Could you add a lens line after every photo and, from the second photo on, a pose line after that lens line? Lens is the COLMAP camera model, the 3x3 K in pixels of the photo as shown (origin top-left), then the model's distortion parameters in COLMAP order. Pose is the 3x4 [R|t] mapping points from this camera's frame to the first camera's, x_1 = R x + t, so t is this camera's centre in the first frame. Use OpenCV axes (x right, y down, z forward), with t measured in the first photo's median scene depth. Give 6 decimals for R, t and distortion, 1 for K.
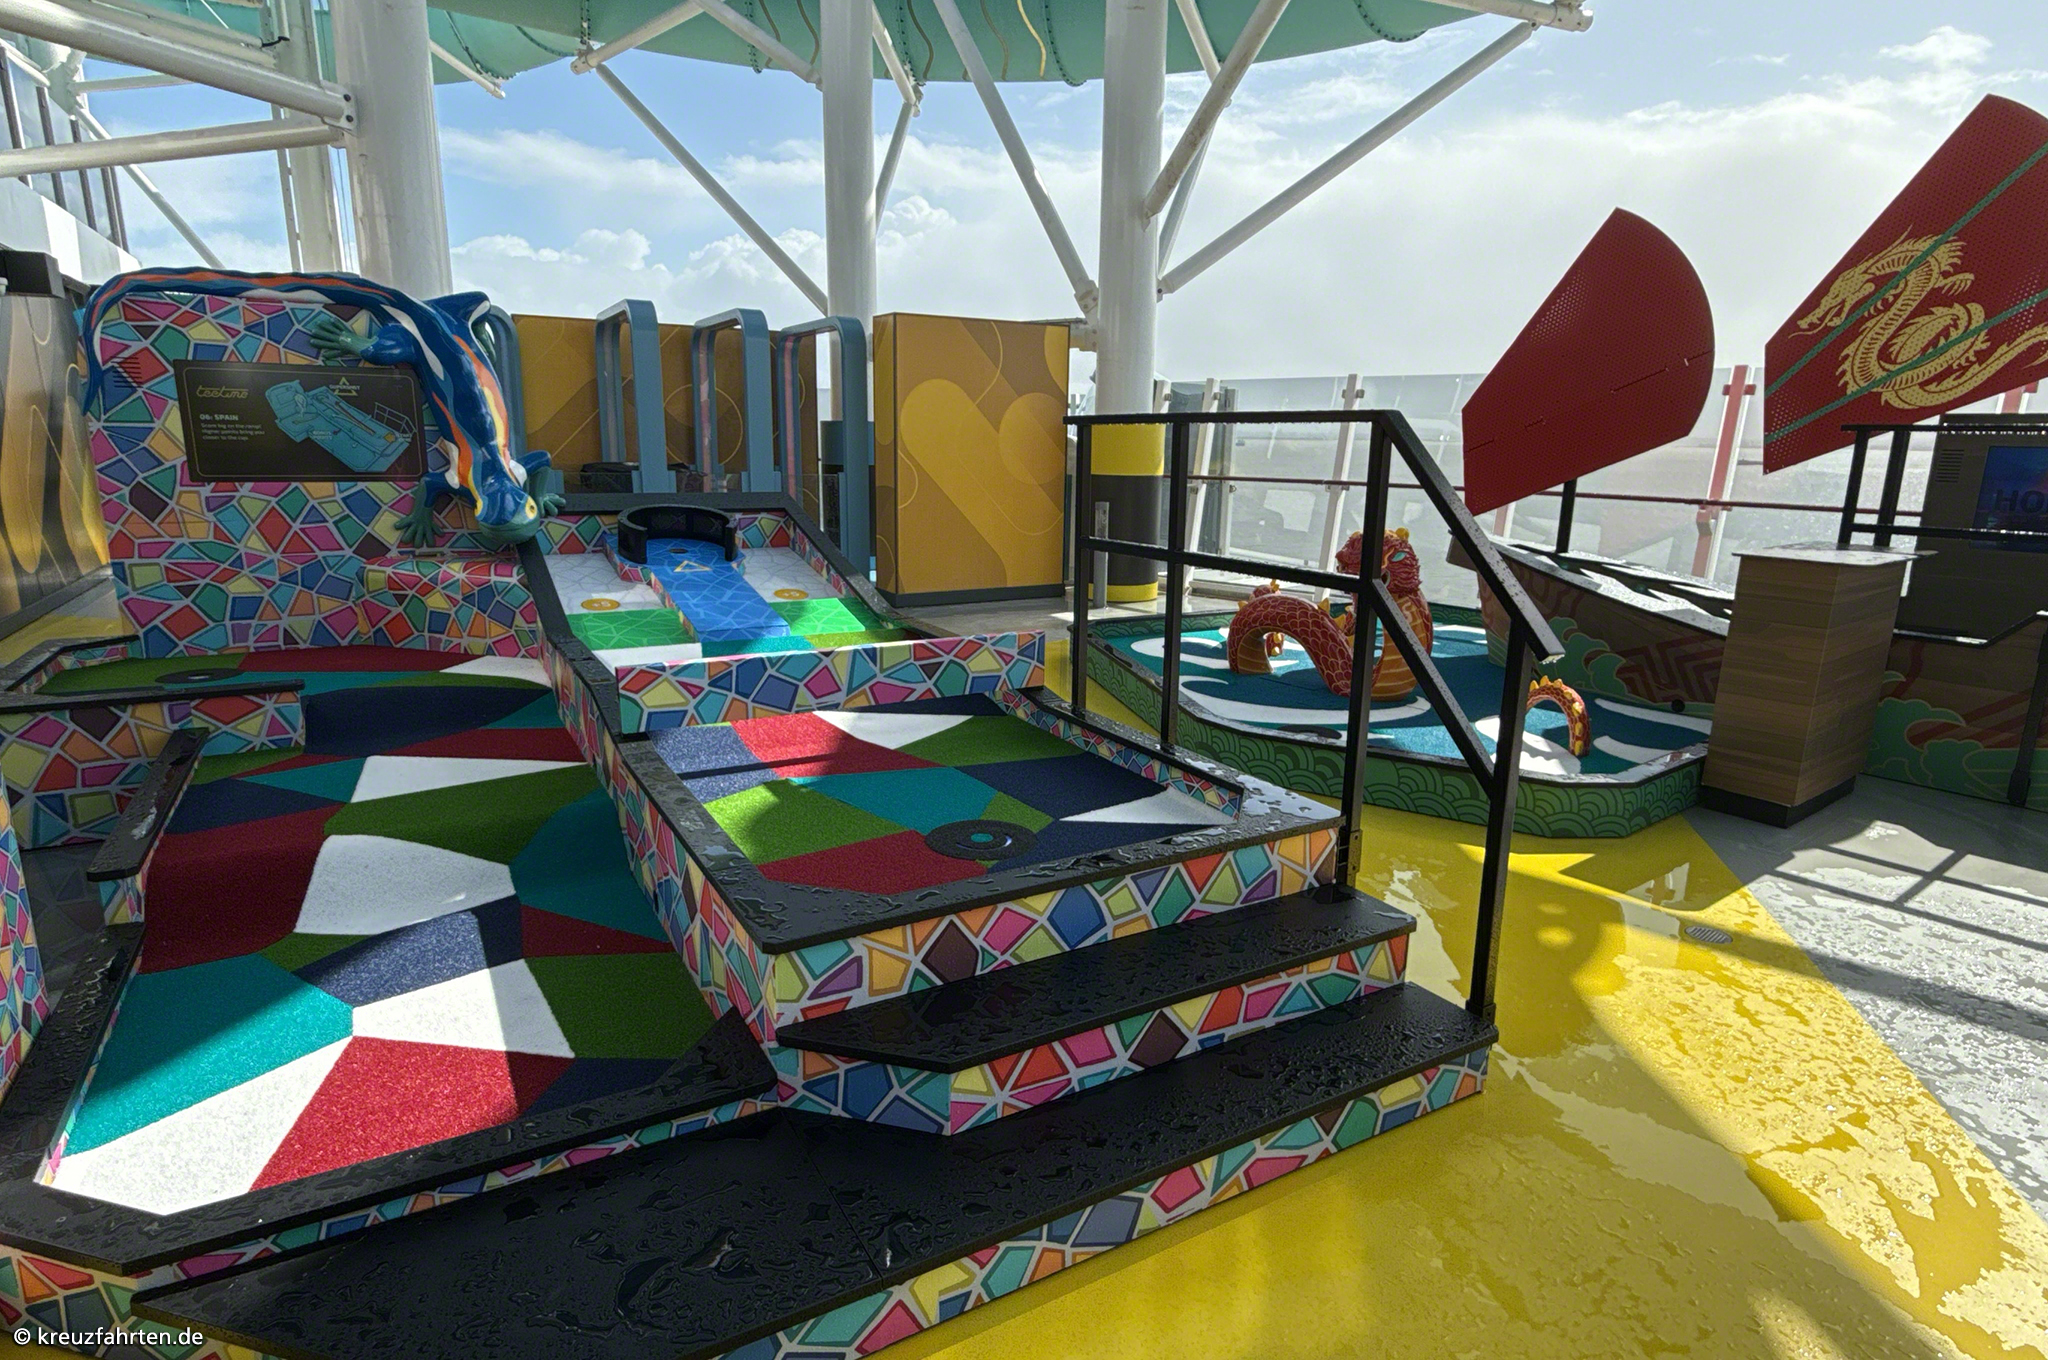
lens RADIAL K [[1098.1, 0, 1024.0], [0, 1098.1, 680.0], [0, 0, 1]] dist [-0.000996, -0.001373]
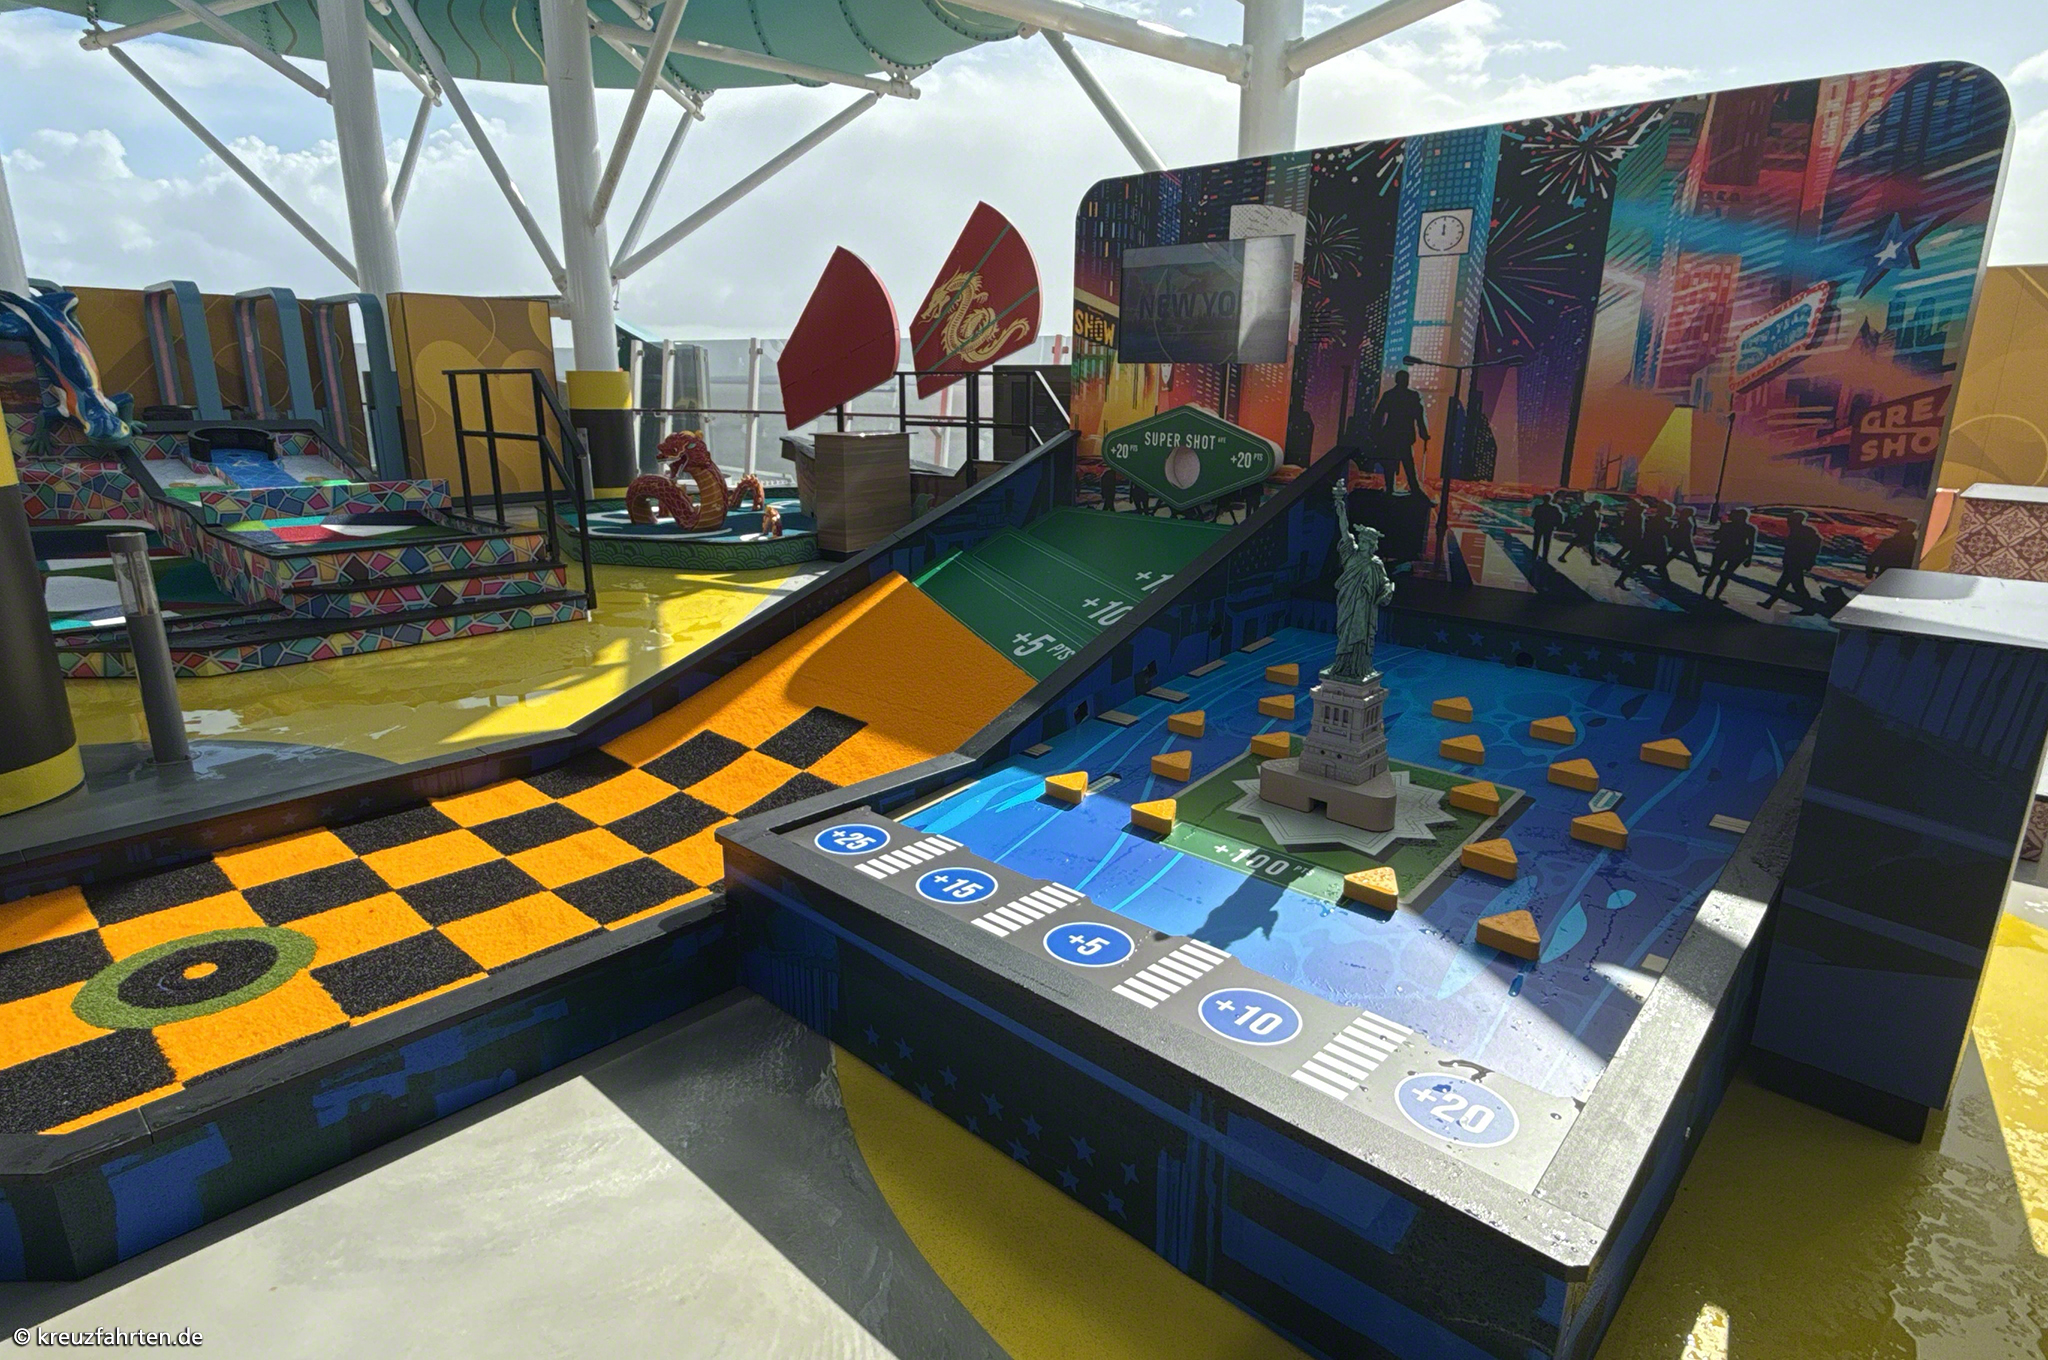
lens RADIAL K [[1098.1, 0, 1024.0], [0, 1098.1, 680.0], [0, 0, 1]] dist [-0.000996, -0.001373]
pose [[0.953351, -0.085949, 0.289369, 0.287152], [0.072618, 0.995757, 0.056517, 0.198860], [-0.292999, -0.032867, 0.955548, -0.861366]]
